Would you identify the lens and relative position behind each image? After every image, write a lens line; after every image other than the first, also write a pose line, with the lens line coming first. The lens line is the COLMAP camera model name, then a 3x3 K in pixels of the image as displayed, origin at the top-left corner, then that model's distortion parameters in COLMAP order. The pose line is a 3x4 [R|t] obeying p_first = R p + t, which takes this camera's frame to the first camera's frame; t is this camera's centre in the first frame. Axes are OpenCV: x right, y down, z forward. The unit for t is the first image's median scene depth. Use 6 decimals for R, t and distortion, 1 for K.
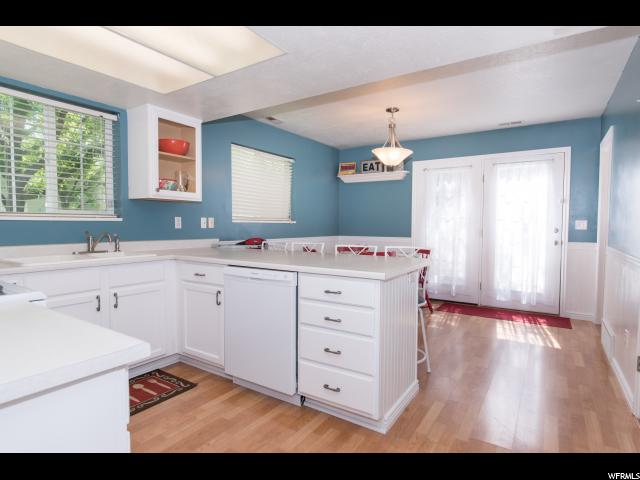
lens RADIAL K [[356.4, 0, 319.9], [0, 356.4, 239.8], [0, 0, 1]] dist [0.015447, -0.001627]
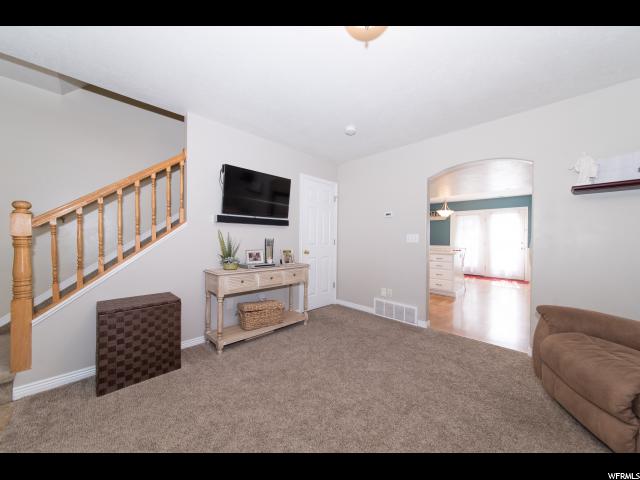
lens RADIAL K [[224.9, 0, 324.0], [0, 224.9, 239.7], [0, 0, 1]] dist [0.002340, 0.000112]
pose [[0.980250, 0.003953, -0.197724, -0.276612], [-0.011754, 0.999197, -0.038297, 0.022143], [0.197414, 0.039864, 0.979509, -0.622121]]
